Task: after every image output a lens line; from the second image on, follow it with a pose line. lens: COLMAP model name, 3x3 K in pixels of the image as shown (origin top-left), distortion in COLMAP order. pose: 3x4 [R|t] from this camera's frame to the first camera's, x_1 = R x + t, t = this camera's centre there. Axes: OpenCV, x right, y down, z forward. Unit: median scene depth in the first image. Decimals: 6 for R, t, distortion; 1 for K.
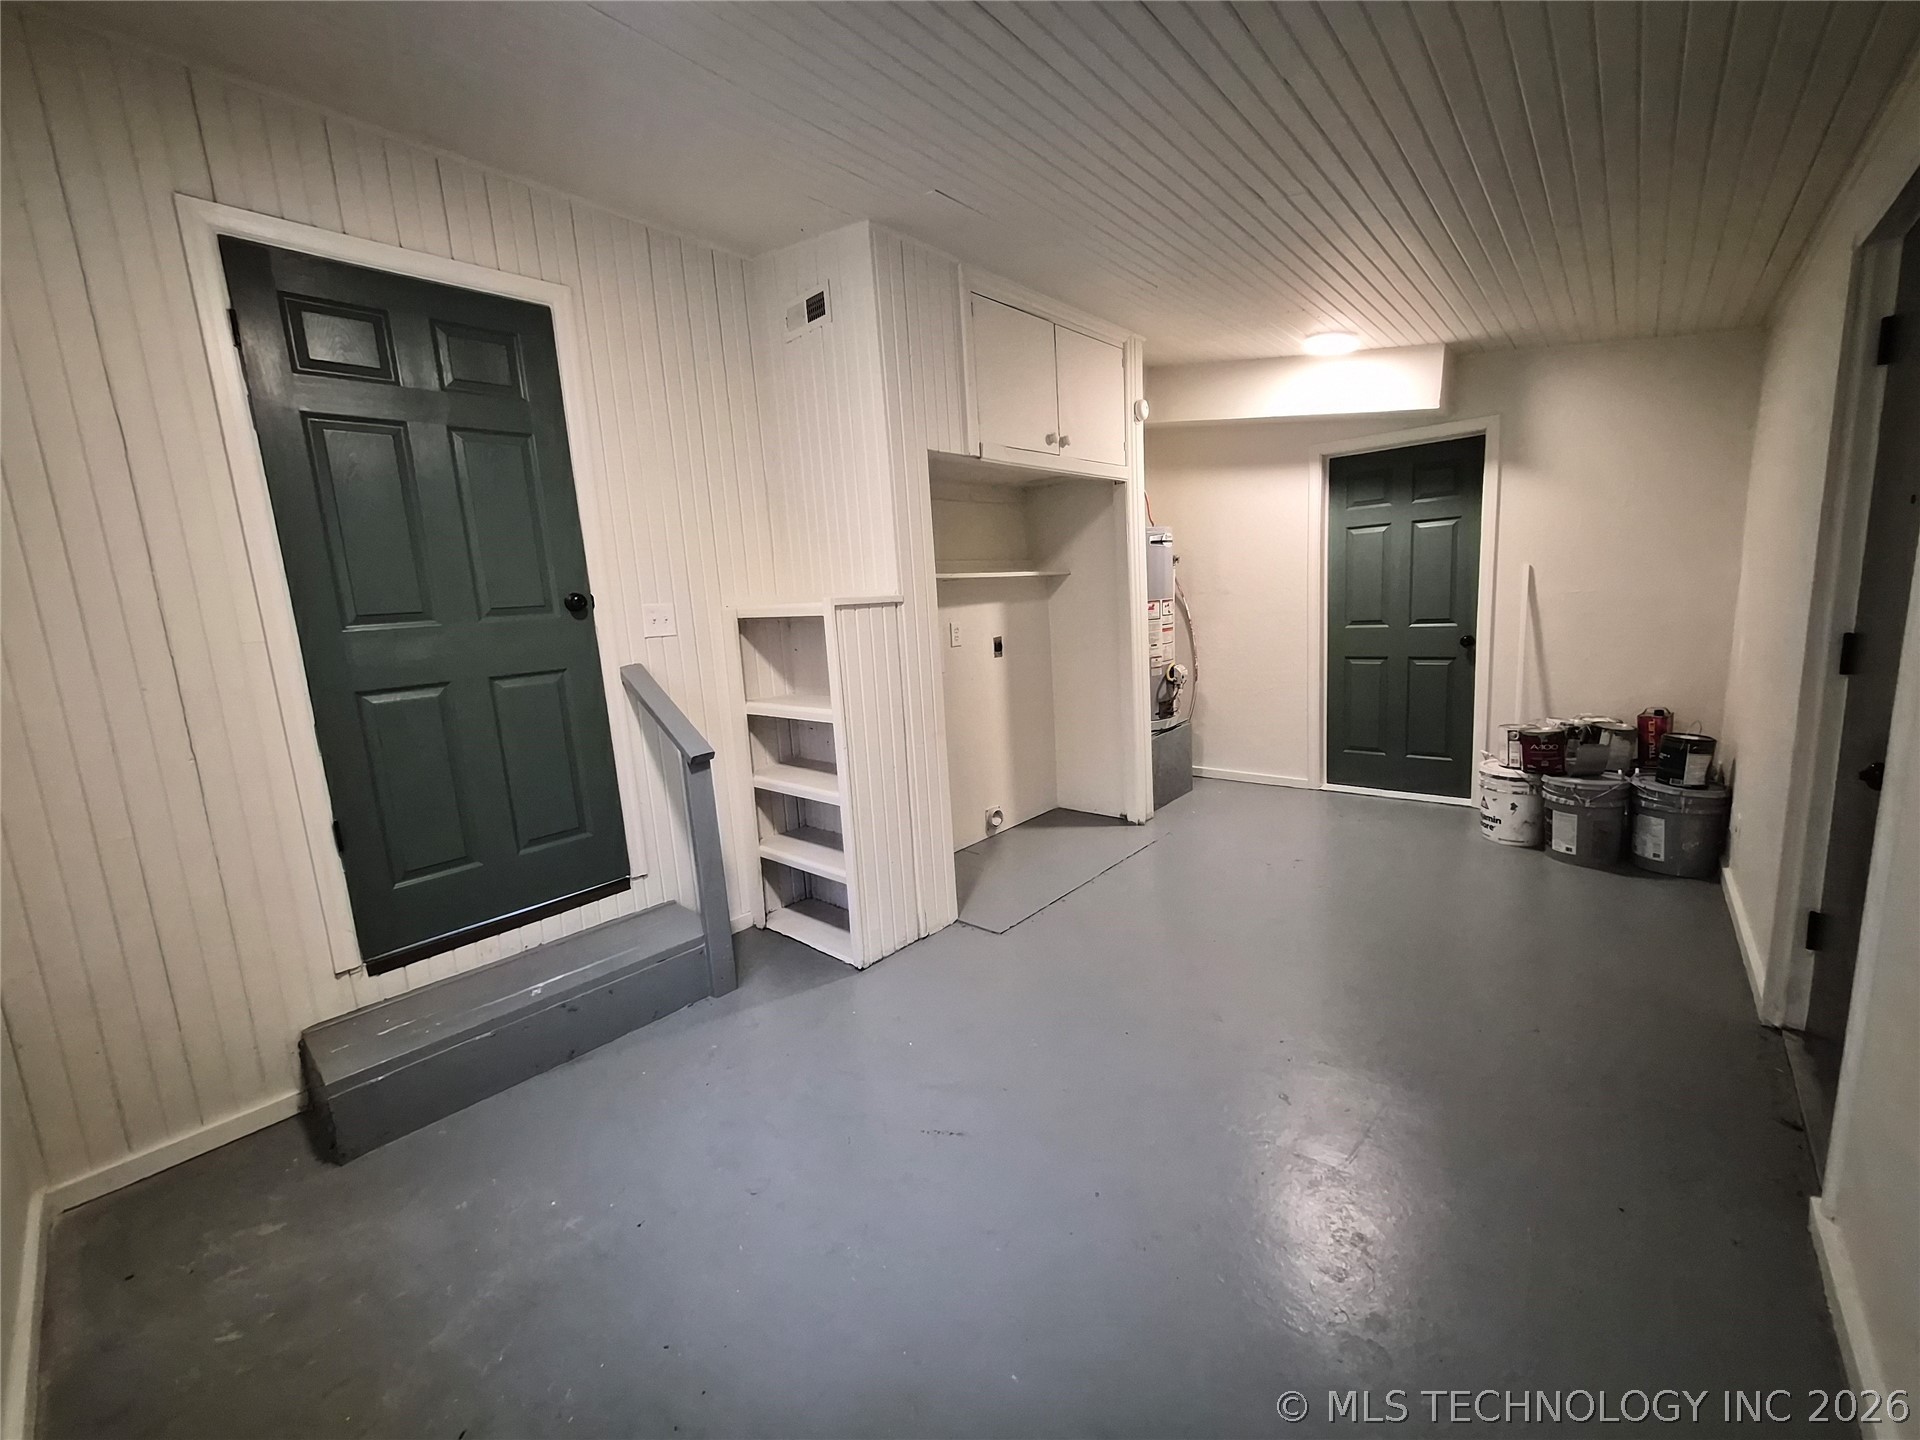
lens RADIAL K [[754.2, 0, 963.2], [0, 754.2, 710.2], [0, 0, 1]] dist [-0.001132, -0.000465]
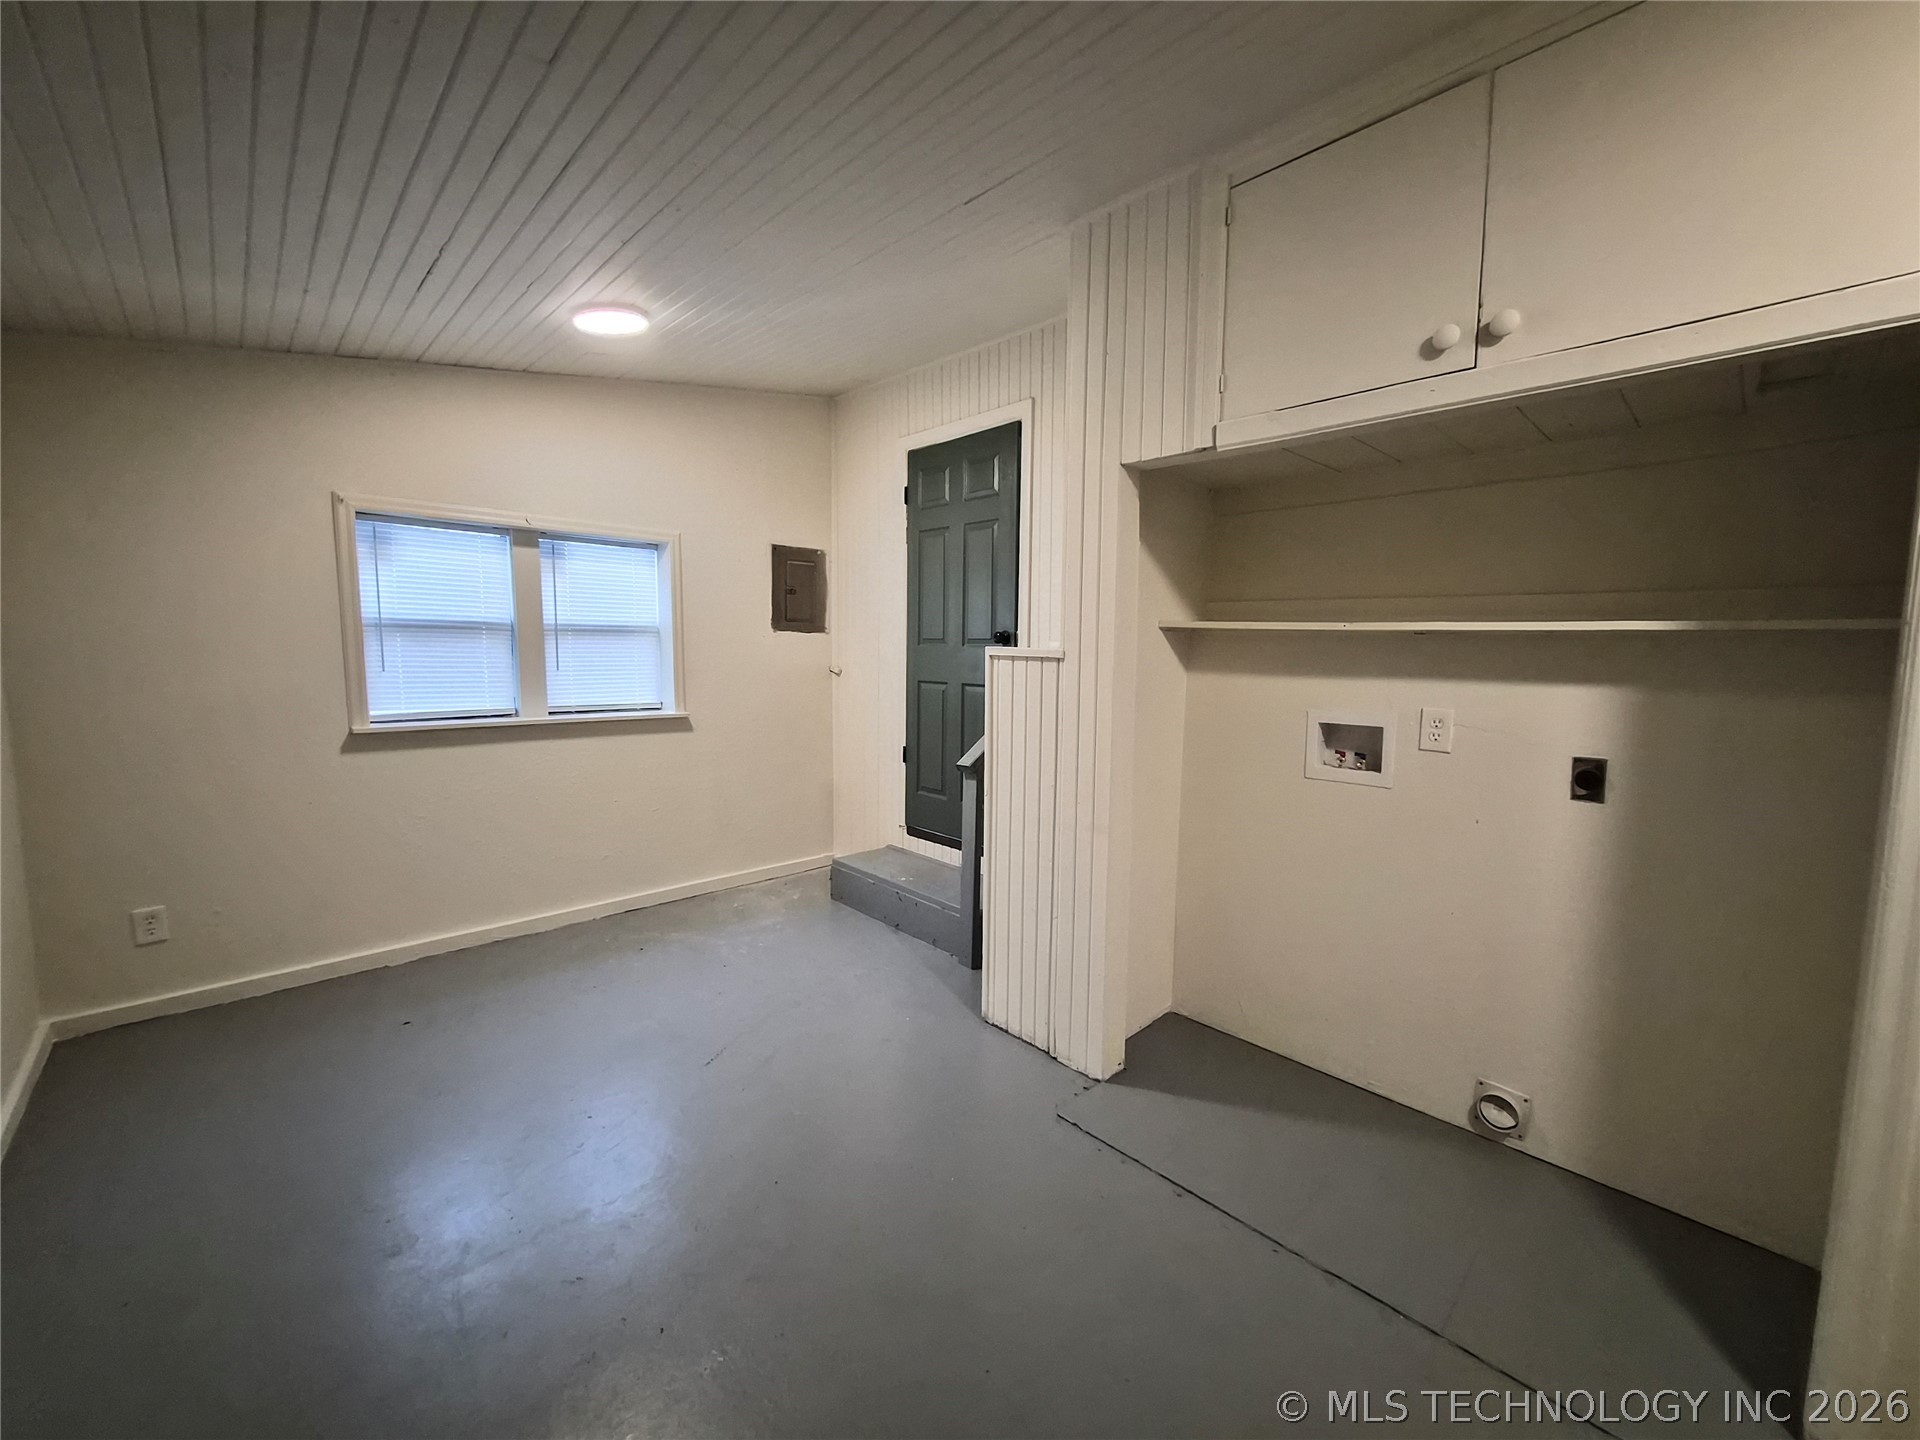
lens RADIAL K [[754.2, 0, 963.2], [0, 754.2, 710.2], [0, 0, 1]] dist [-0.001132, -0.000465]
pose [[-0.078496, 0.151239, -0.985376, 0.817968], [-0.158245, 0.974003, 0.162100, -0.218176], [0.984275, 0.168655, -0.052523, 0.999592]]
